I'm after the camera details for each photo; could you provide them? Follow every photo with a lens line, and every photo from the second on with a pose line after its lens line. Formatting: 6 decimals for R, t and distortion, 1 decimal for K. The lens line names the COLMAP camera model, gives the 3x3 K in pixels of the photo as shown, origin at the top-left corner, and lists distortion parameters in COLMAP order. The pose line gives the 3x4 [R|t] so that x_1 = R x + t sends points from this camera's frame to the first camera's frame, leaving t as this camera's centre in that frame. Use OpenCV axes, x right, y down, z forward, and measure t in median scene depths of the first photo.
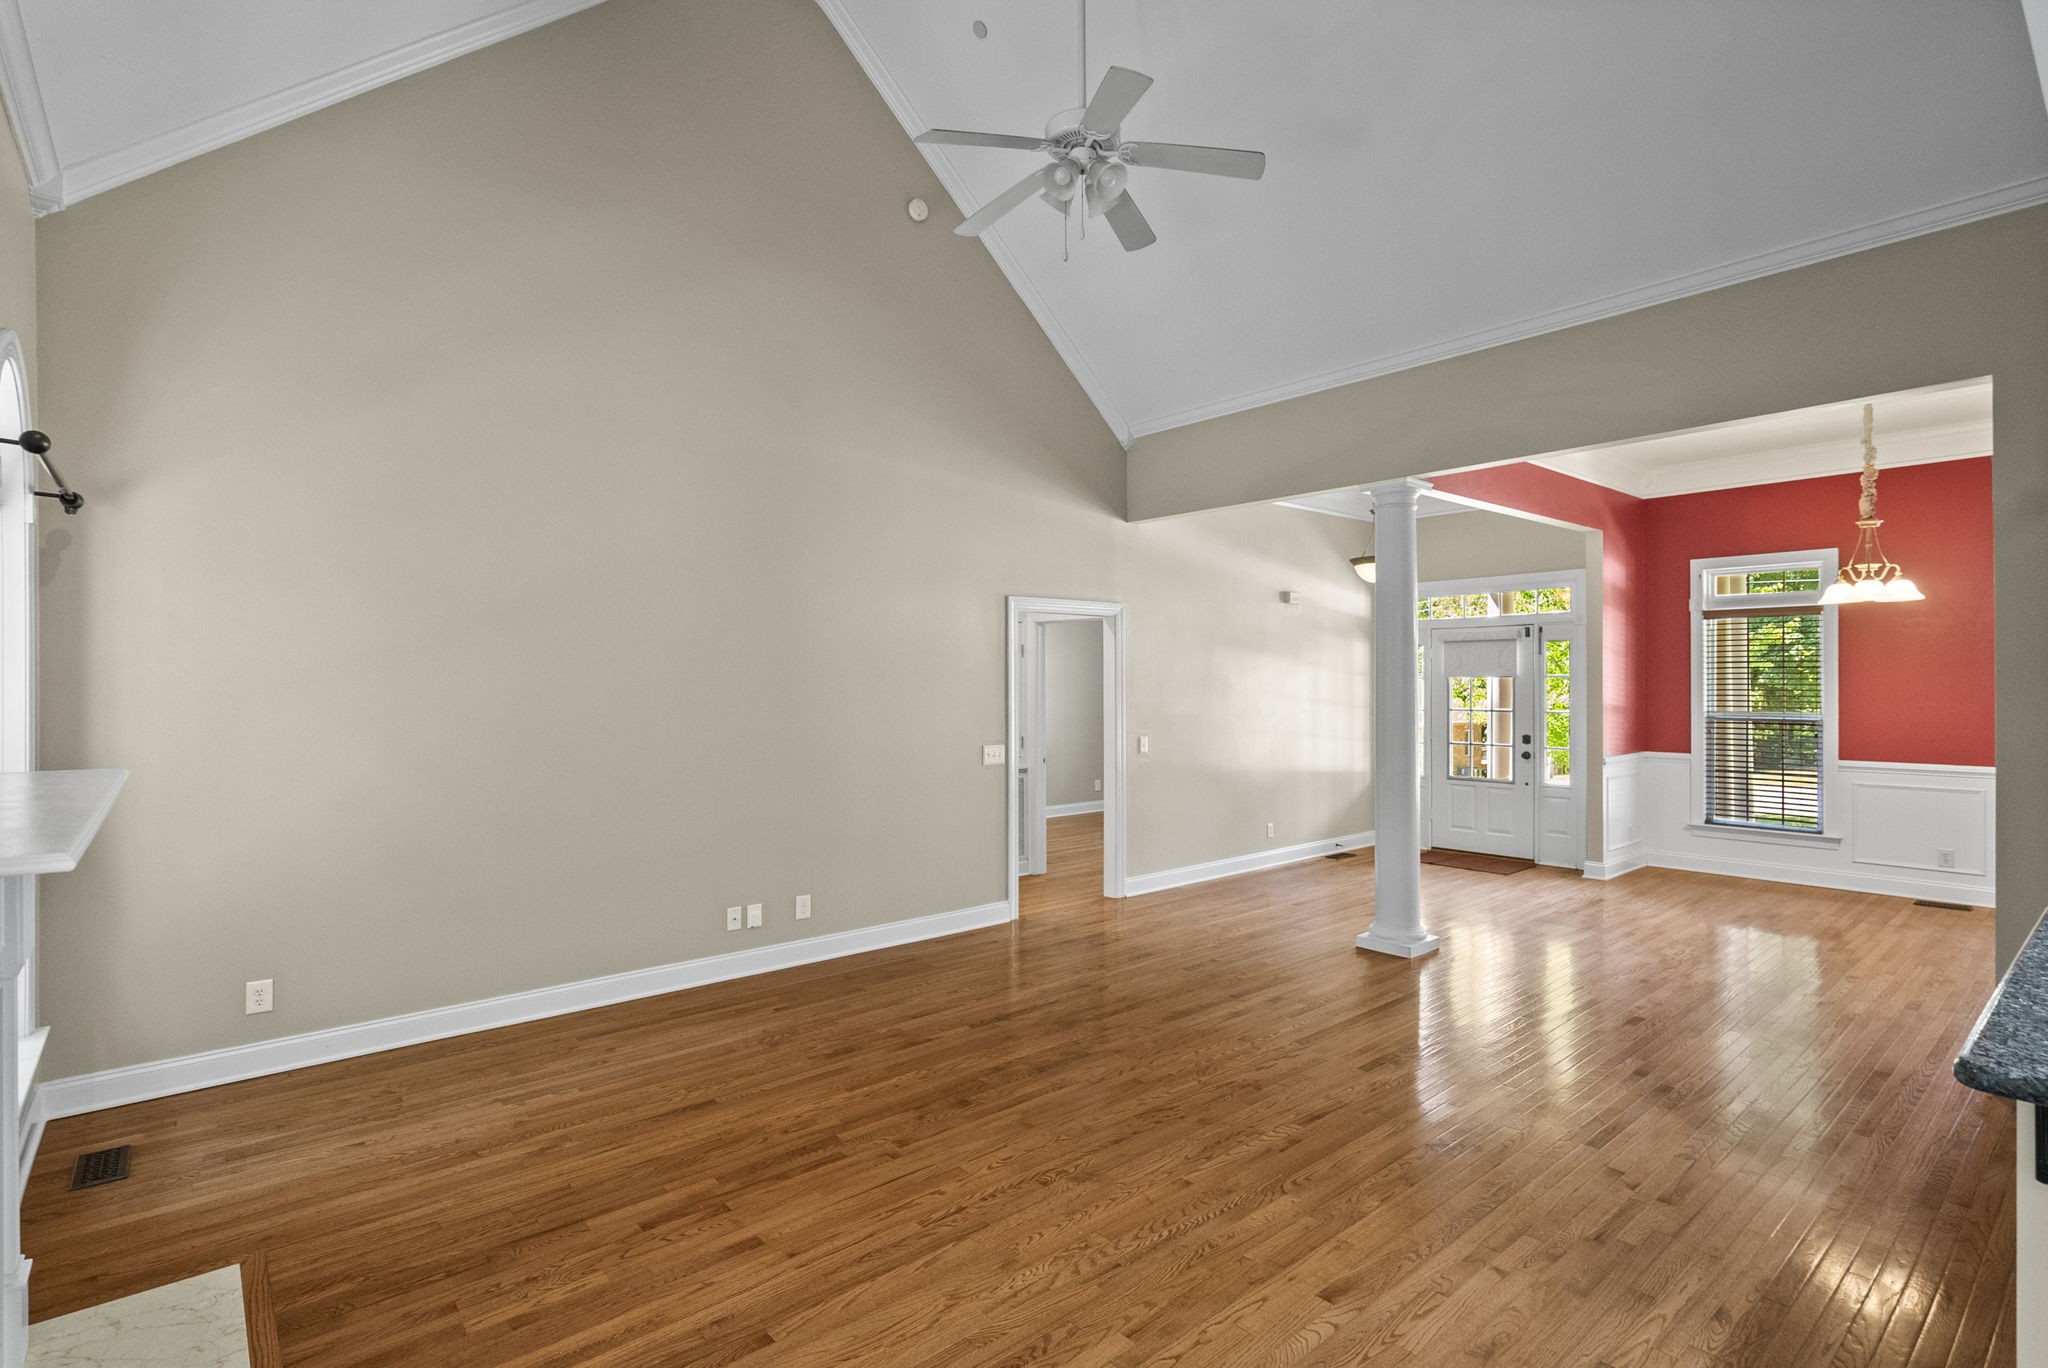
lens RADIAL K [[985.8, 0, 1017.7], [0, 985.8, 686.8], [0, 0, 1]] dist [0.001620, 0.001305]
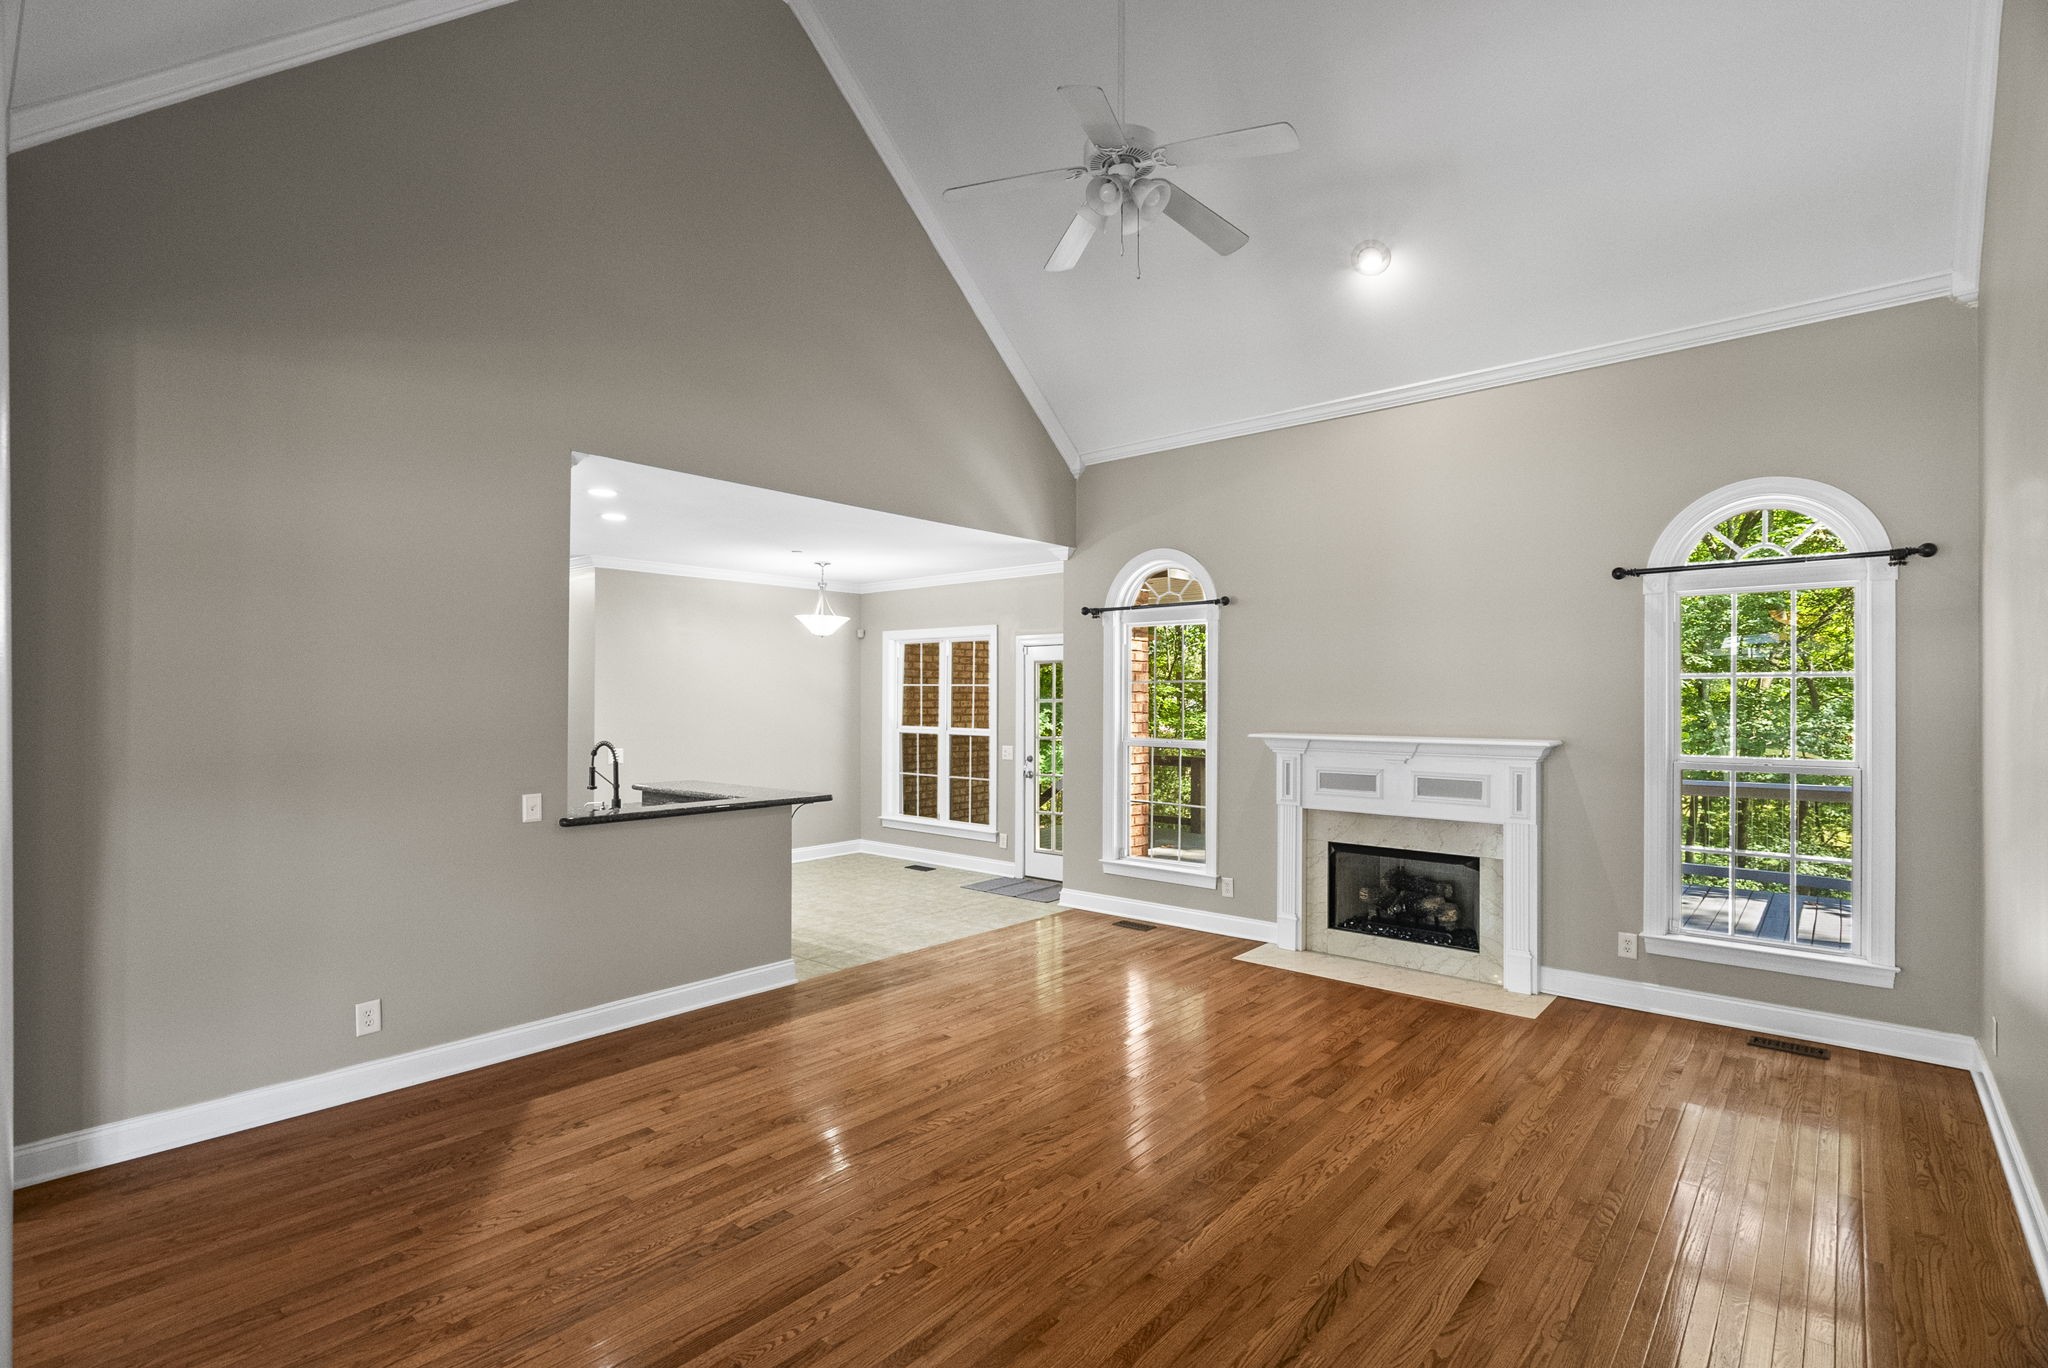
lens RADIAL K [[973.9, 0, 1027.0], [0, 973.9, 707.6], [0, 0, 1]] dist [-0.016741, -0.000094]
pose [[-0.986490, -0.000650, -0.163817, 0.353301], [-0.002336, 0.999946, 0.010102, -0.006834], [0.163802, 0.010348, -0.986439, 2.138691]]
